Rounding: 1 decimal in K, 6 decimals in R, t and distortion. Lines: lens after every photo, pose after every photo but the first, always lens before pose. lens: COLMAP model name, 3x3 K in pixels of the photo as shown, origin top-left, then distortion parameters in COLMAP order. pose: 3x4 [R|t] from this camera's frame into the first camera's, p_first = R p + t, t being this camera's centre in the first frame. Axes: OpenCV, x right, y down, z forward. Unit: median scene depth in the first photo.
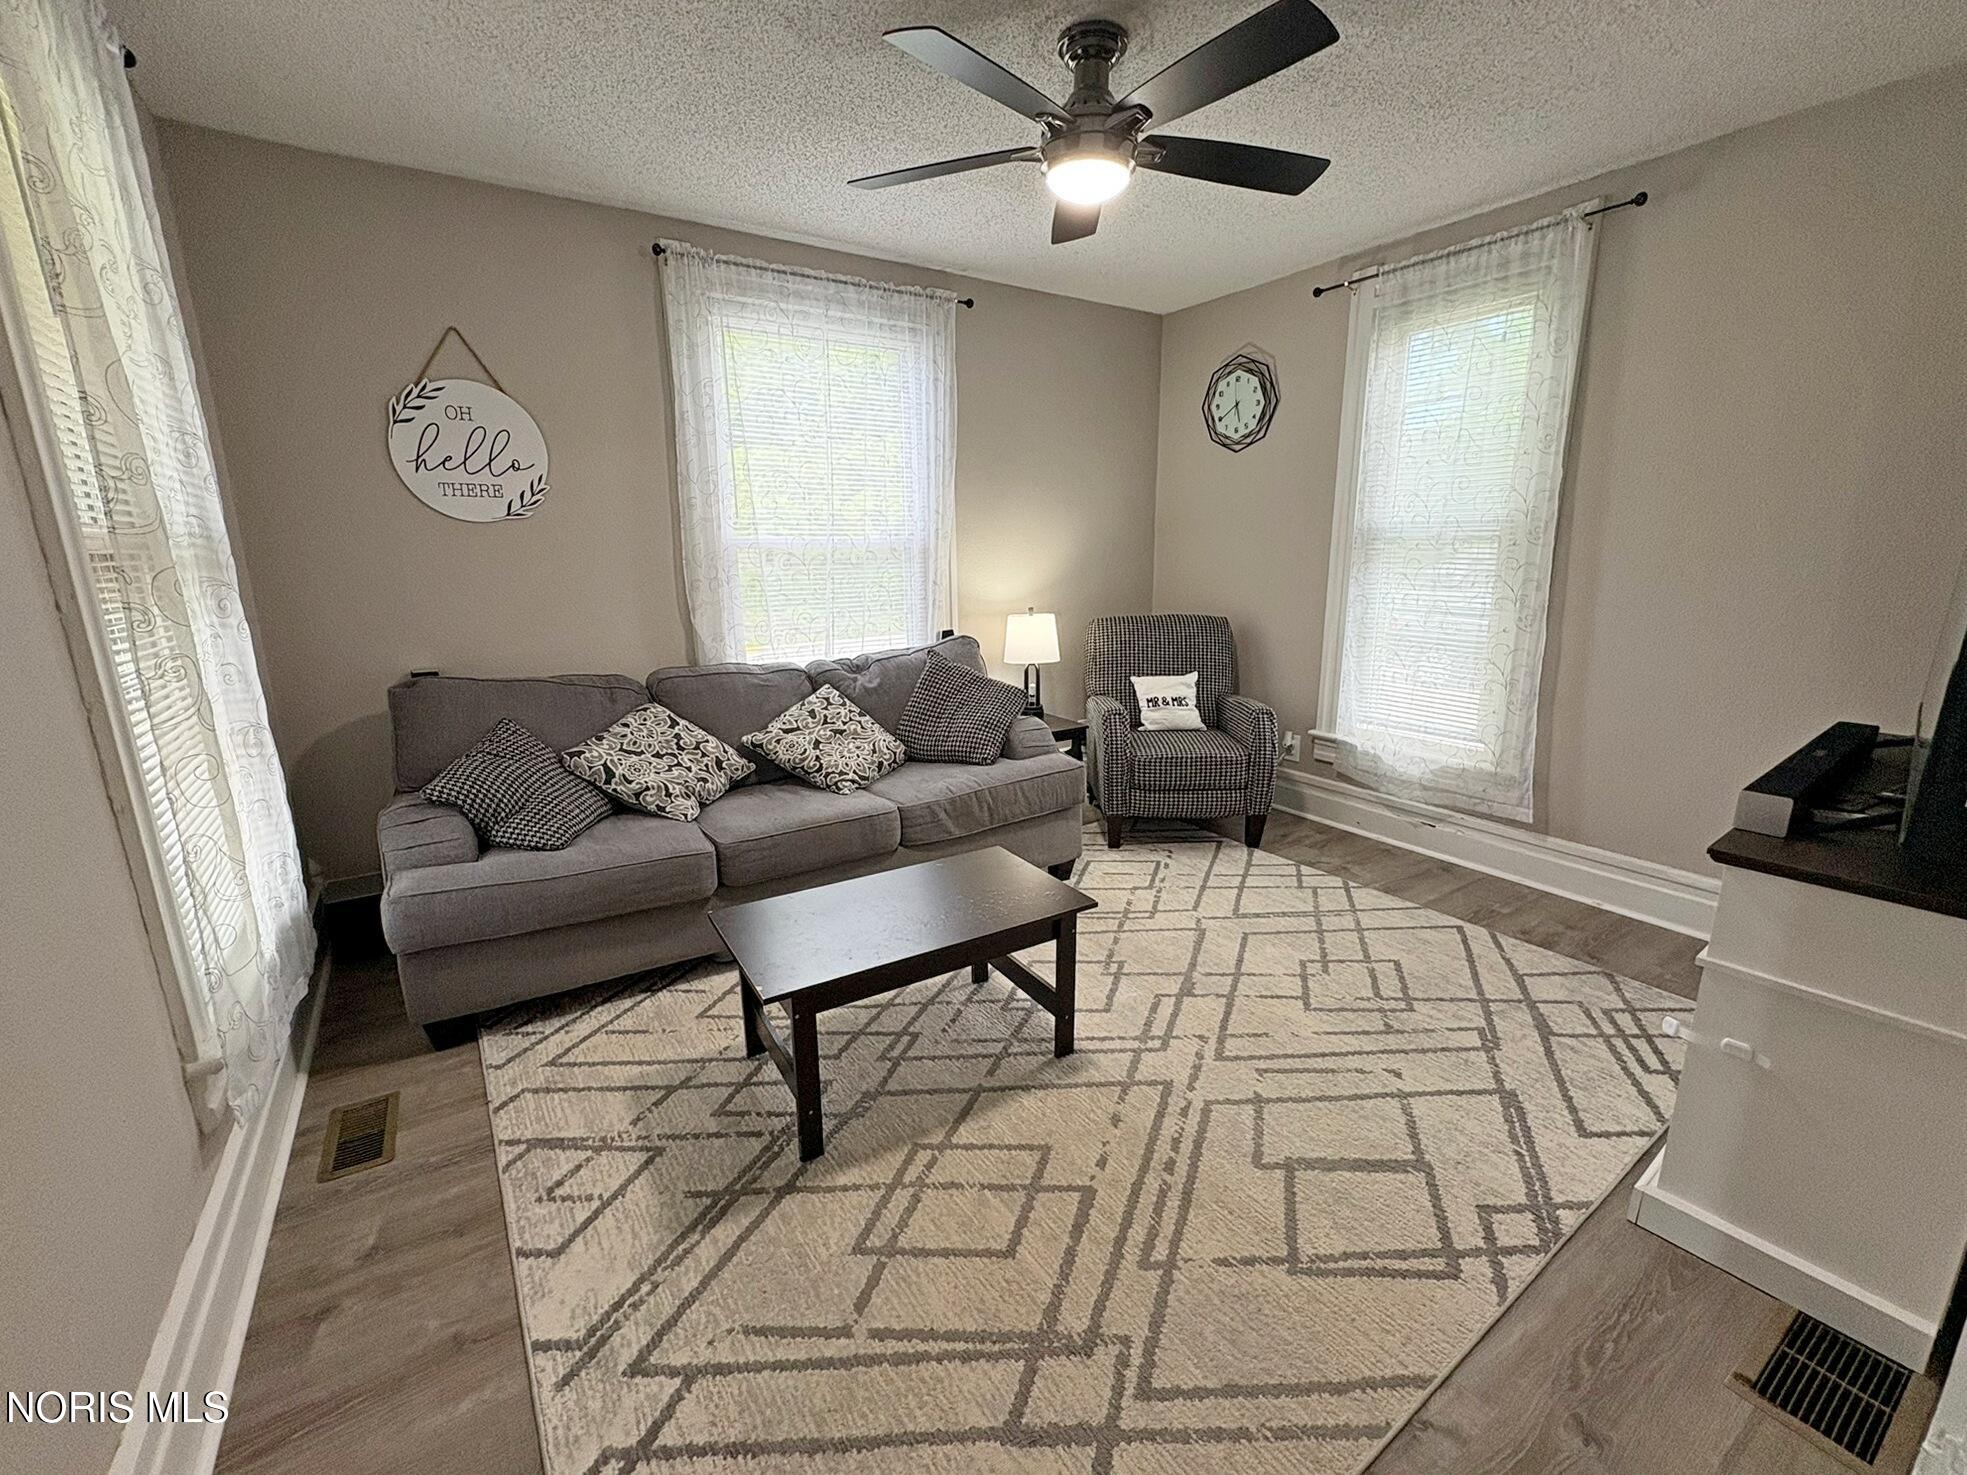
lens RADIAL K [[820.3, 0, 983.5], [0, 820.3, 737.5], [0, 0, 1]] dist [0.002507, 0.000282]
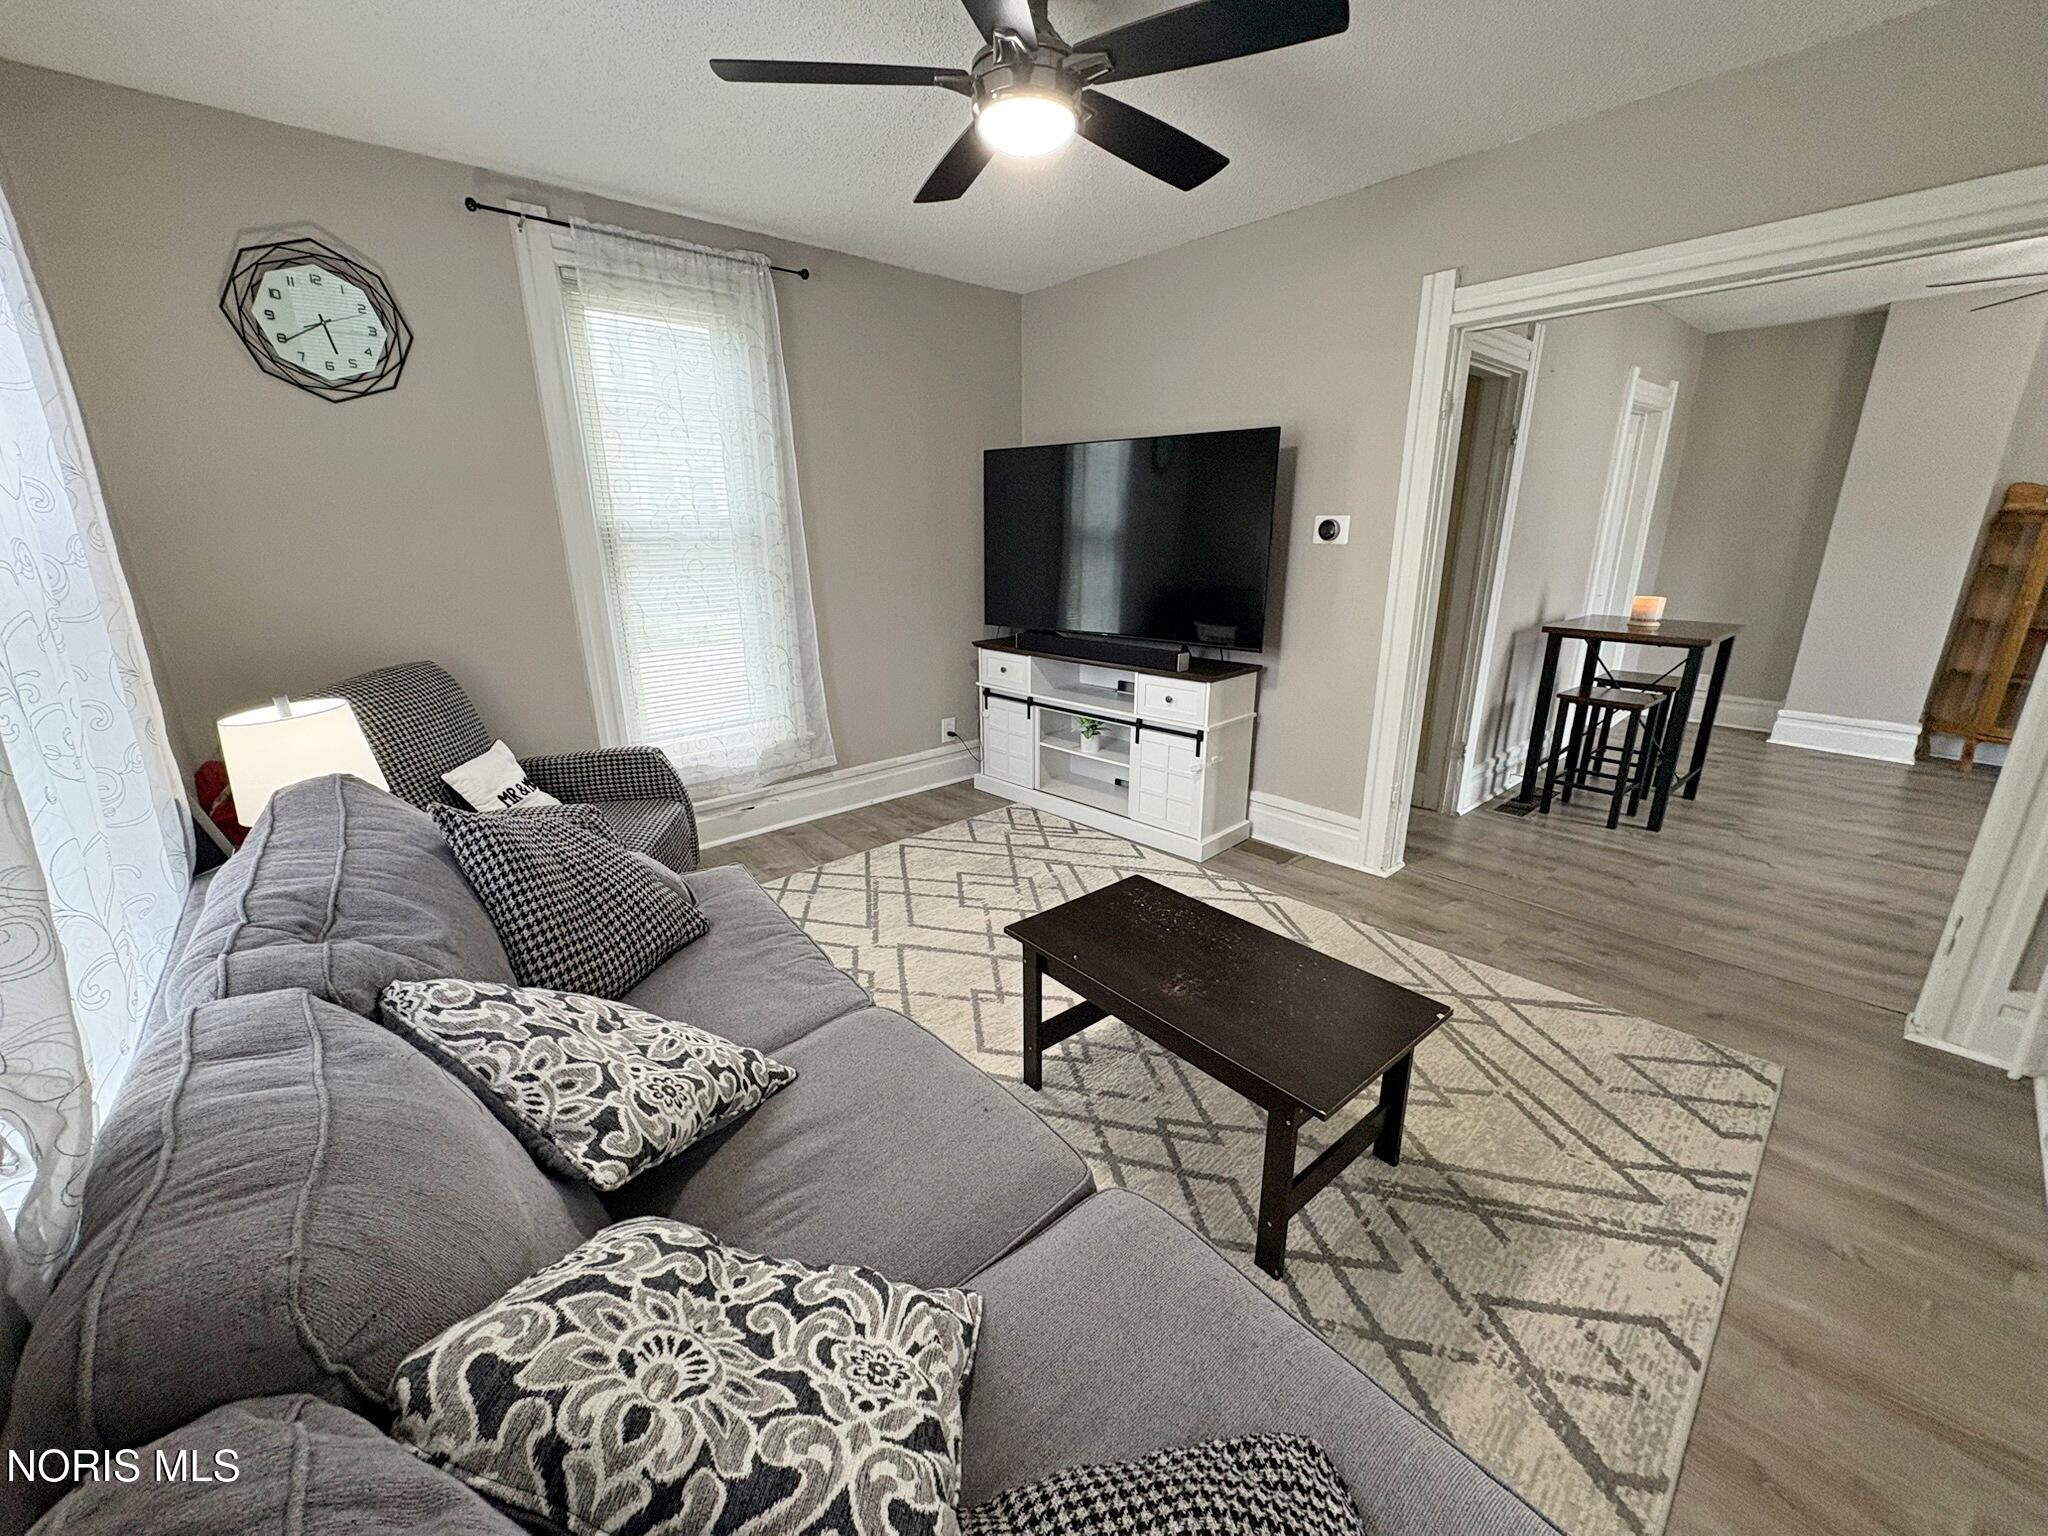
lens RADIAL K [[818.4, 0, 1027.1], [0, 818.4, 761.5], [0, 0, 1]] dist [0.001575, 0.000359]
pose [[-0.152132, -0.267583, 0.951449, -0.786302], [0.237414, 0.924575, 0.297986, -0.280722], [-0.959422, 0.271220, -0.077129, 1.111265]]
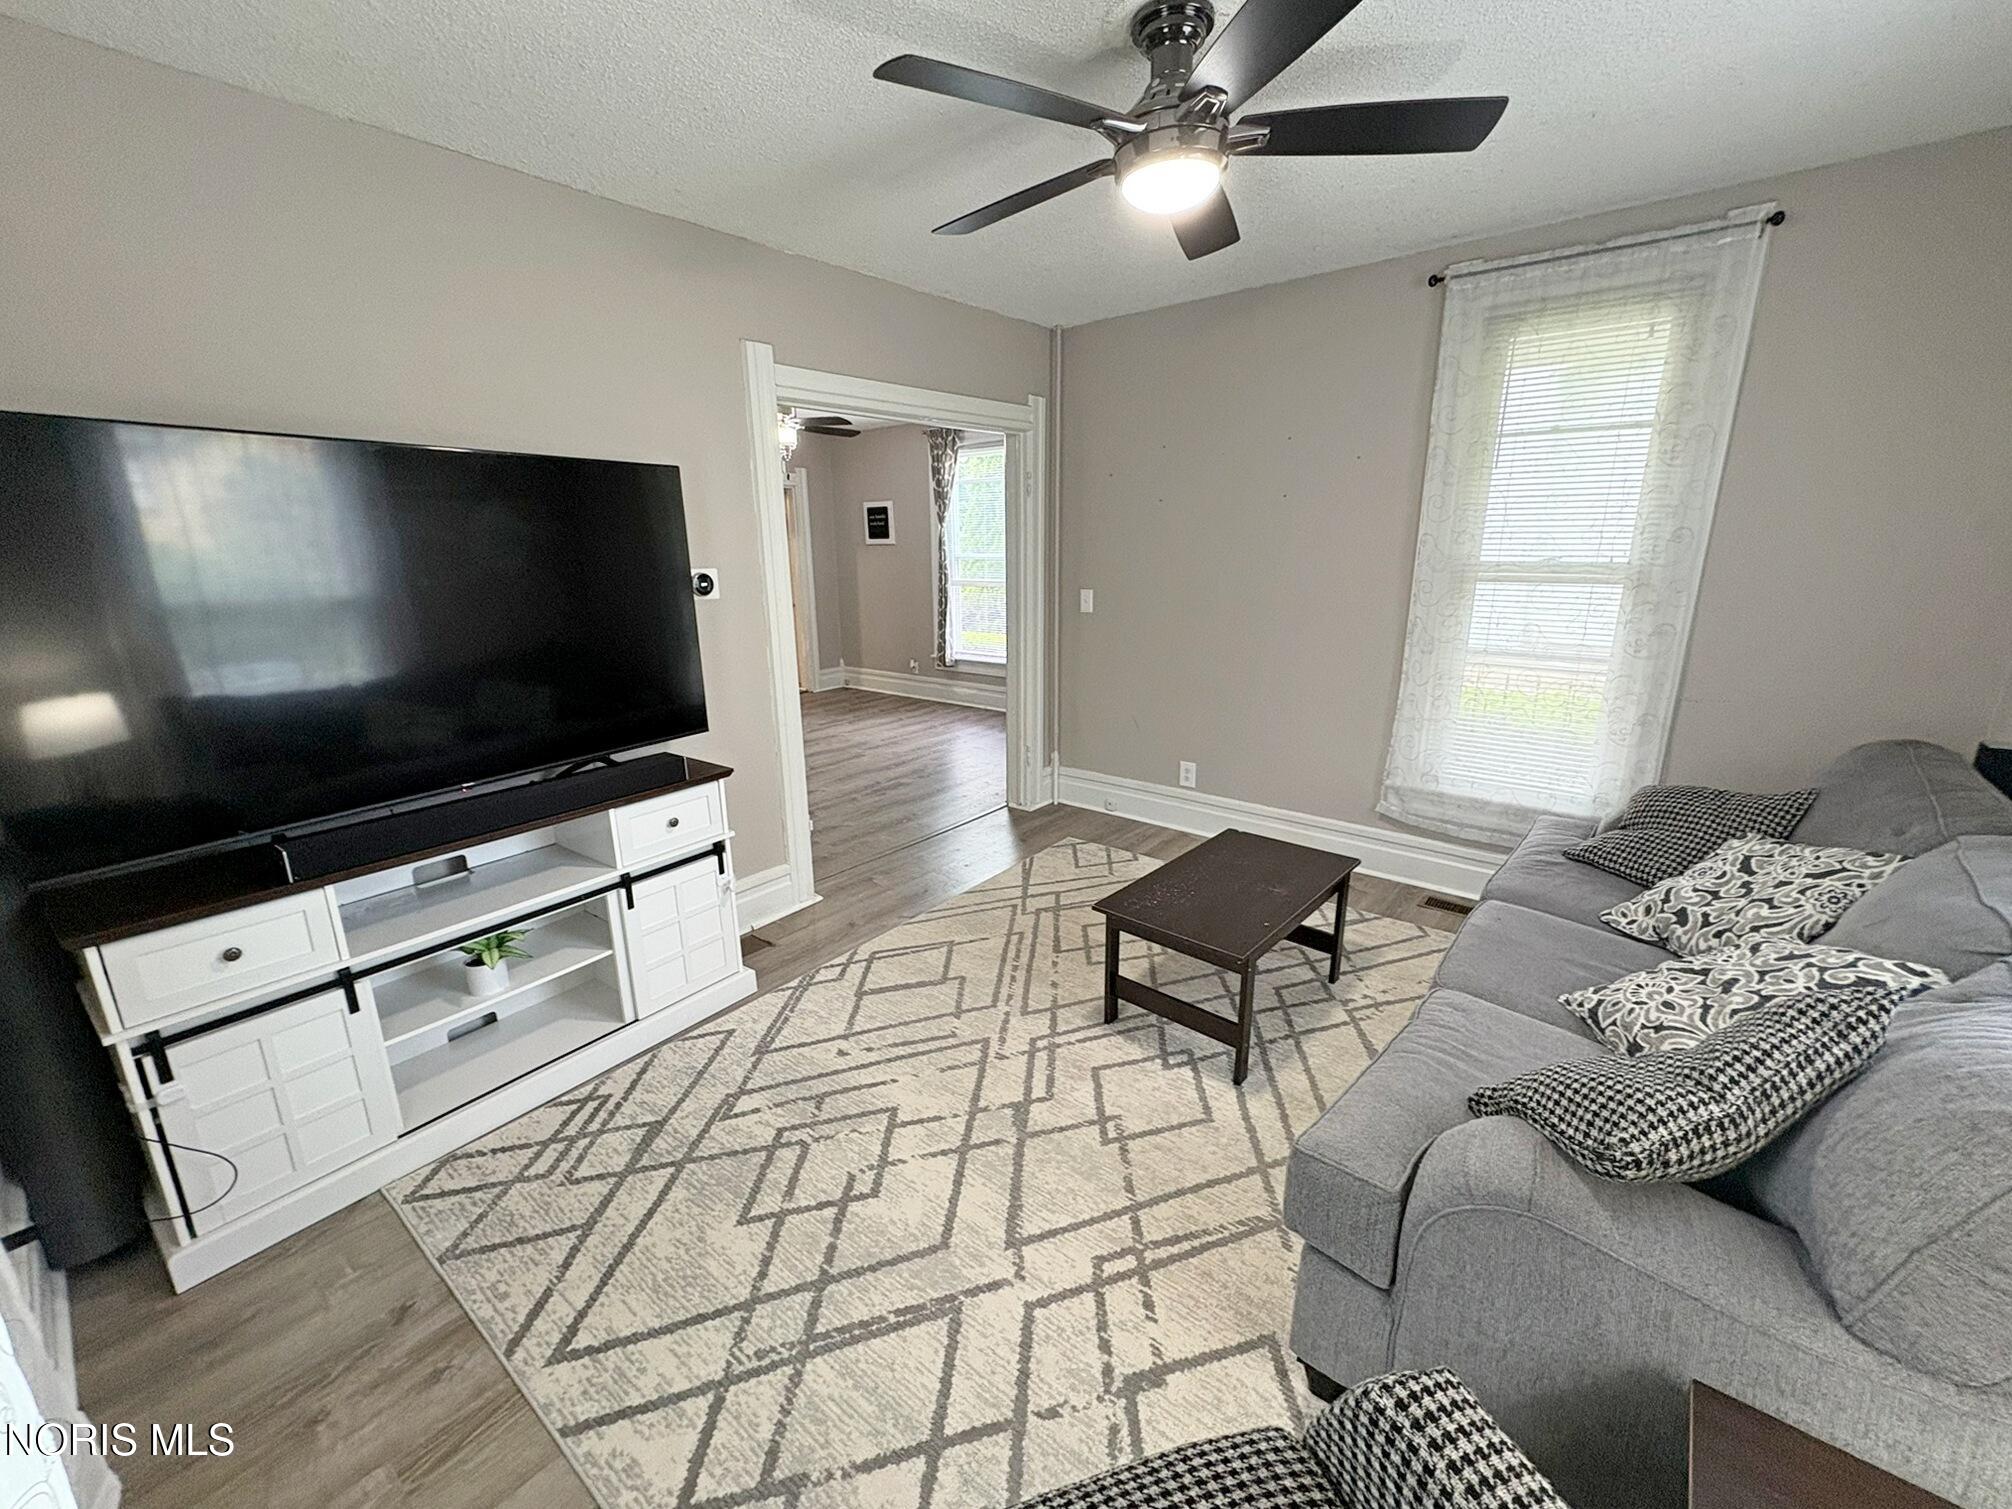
lens RADIAL K [[804.0, 0, 1009.0], [0, 804.0, 748.1], [0, 0, 1]] dist [0.001575, 0.000359]
pose [[-0.955607, 0.092410, -0.279779, 0.514661], [-0.048994, 0.886490, 0.460147, -0.481933], [0.290544, 0.453427, -0.842608, 1.708405]]
